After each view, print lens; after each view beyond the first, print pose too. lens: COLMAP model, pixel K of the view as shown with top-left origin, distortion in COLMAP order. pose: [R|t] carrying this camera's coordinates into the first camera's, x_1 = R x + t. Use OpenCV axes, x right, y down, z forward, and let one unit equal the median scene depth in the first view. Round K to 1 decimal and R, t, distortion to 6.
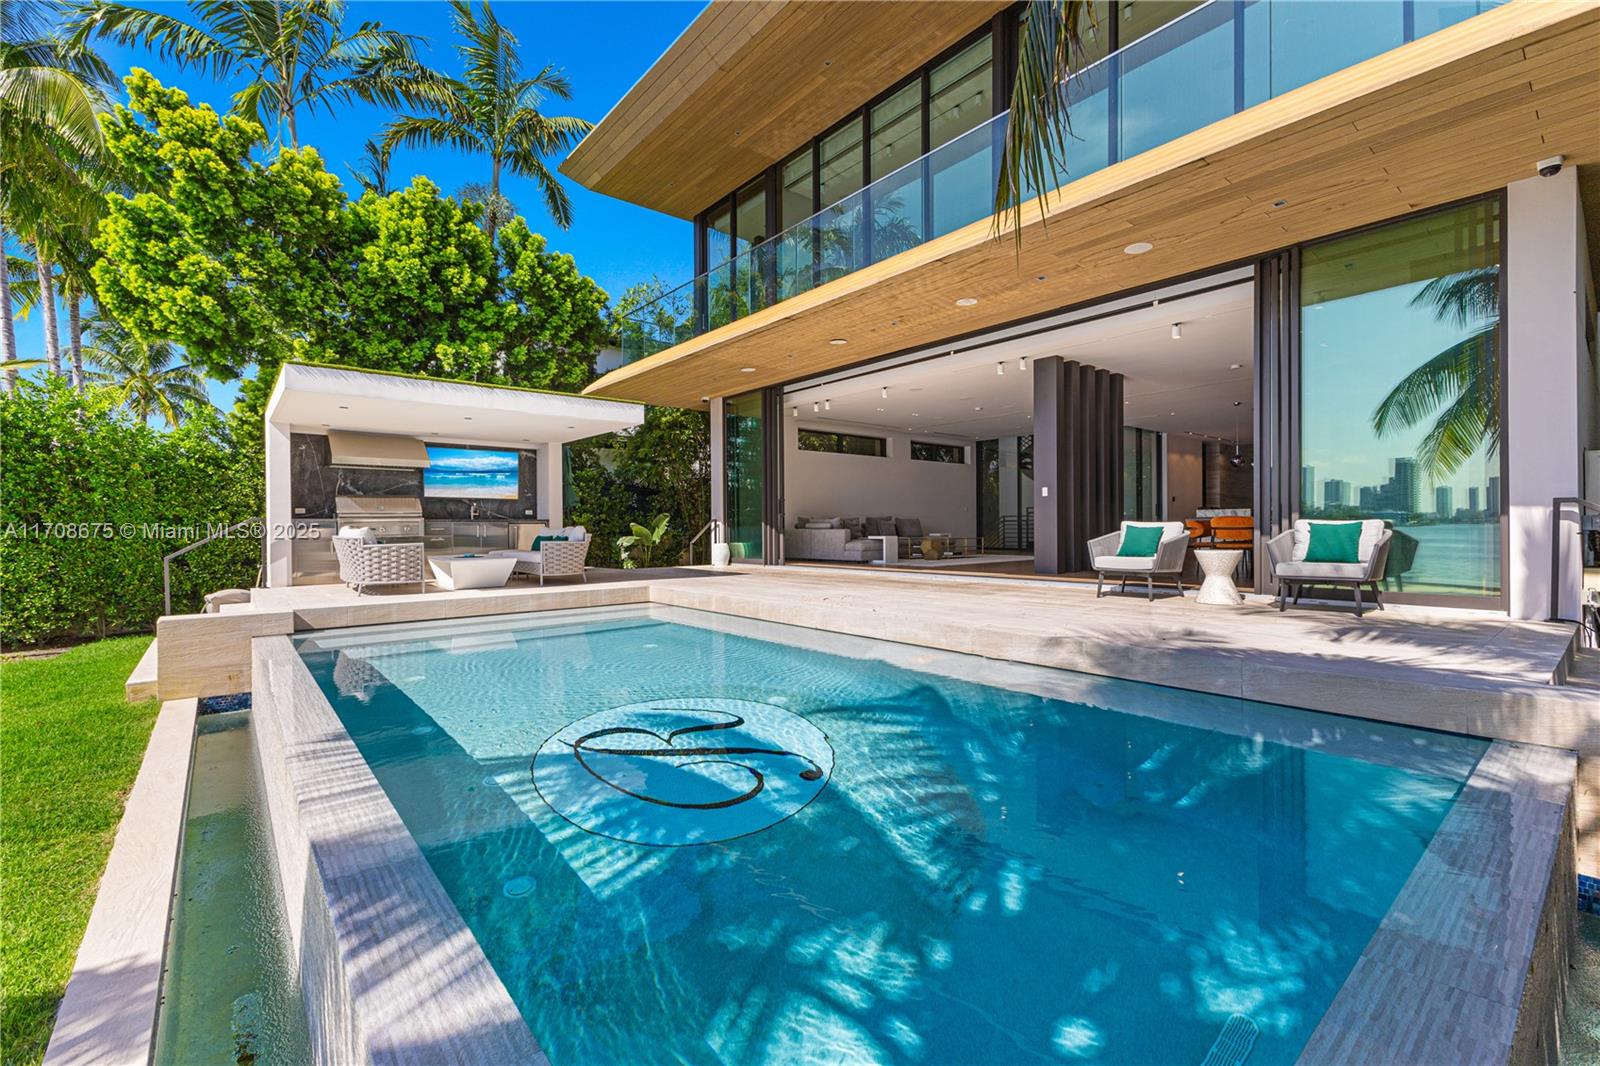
lens RADIAL K [[690.3, 0, 796.3], [0, 690.3, 534.0], [0, 0, 1]] dist [0.010967, -0.000056]
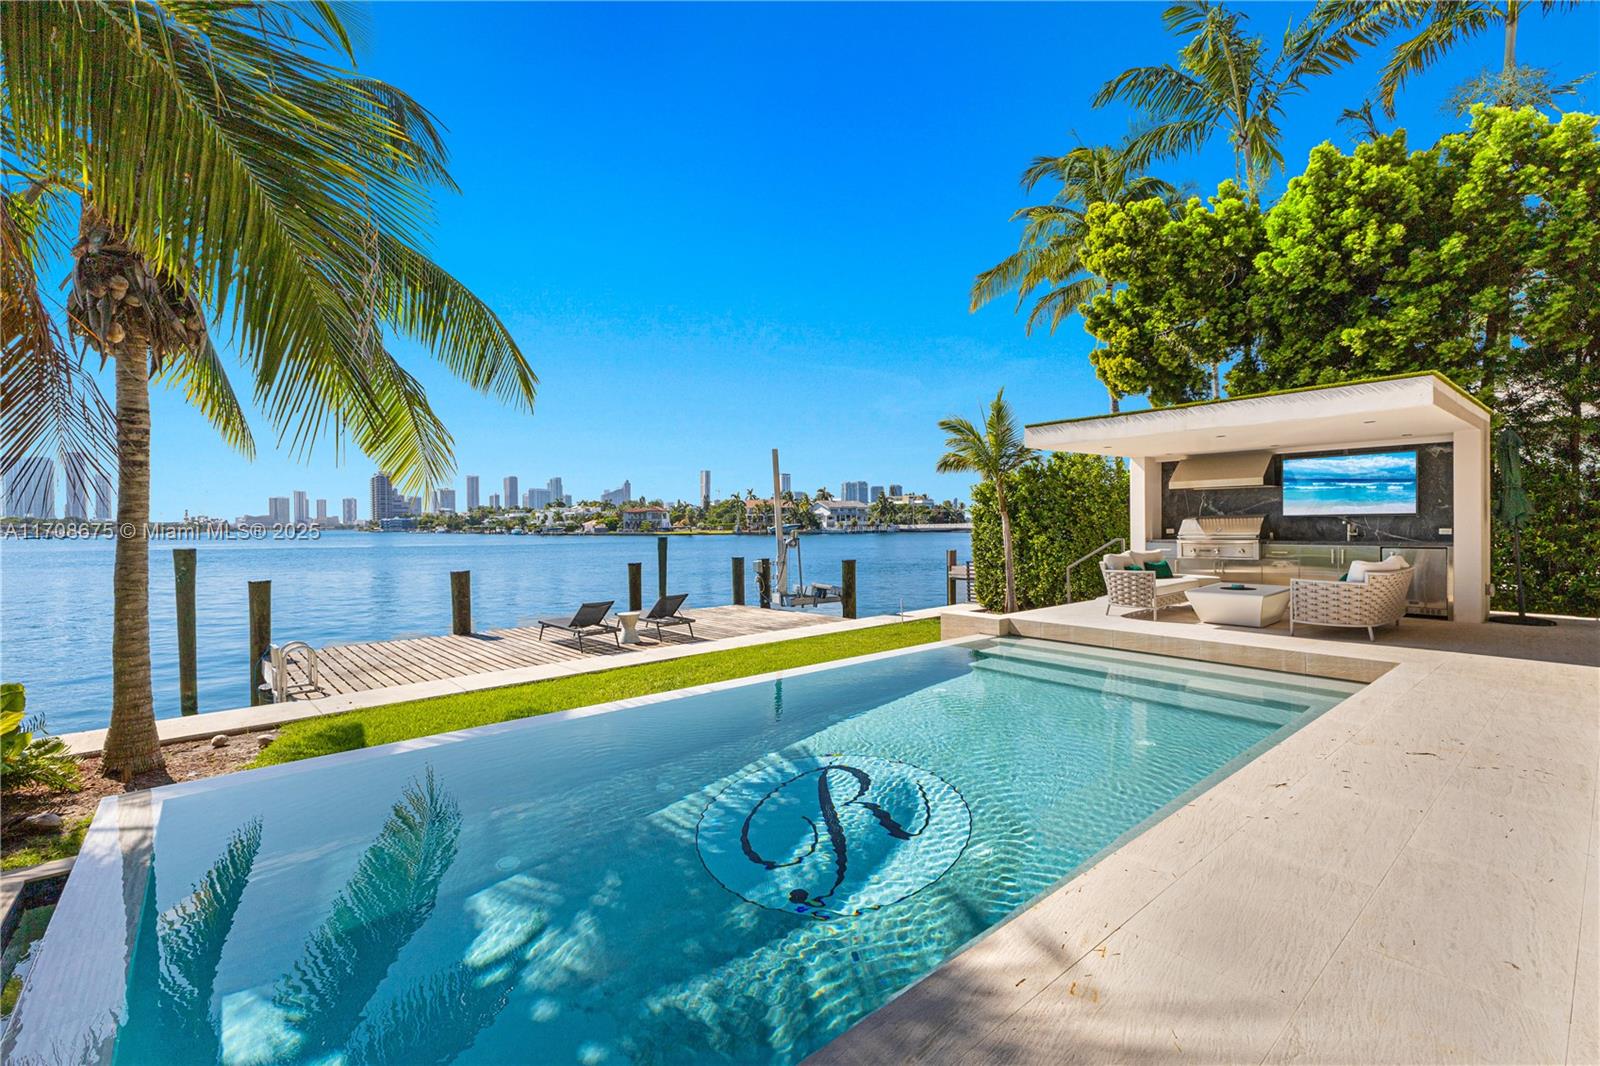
lens RADIAL K [[690.3, 0, 794.2], [0, 690.3, 526.4], [0, 0, 1]] dist [0.010967, -0.000056]
pose [[0.012656, 0.005344, -0.999906, 0.330067], [-0.000273, 0.999986, 0.005341, -0.041144], [0.999920, 0.000205, 0.012657, 0.334418]]
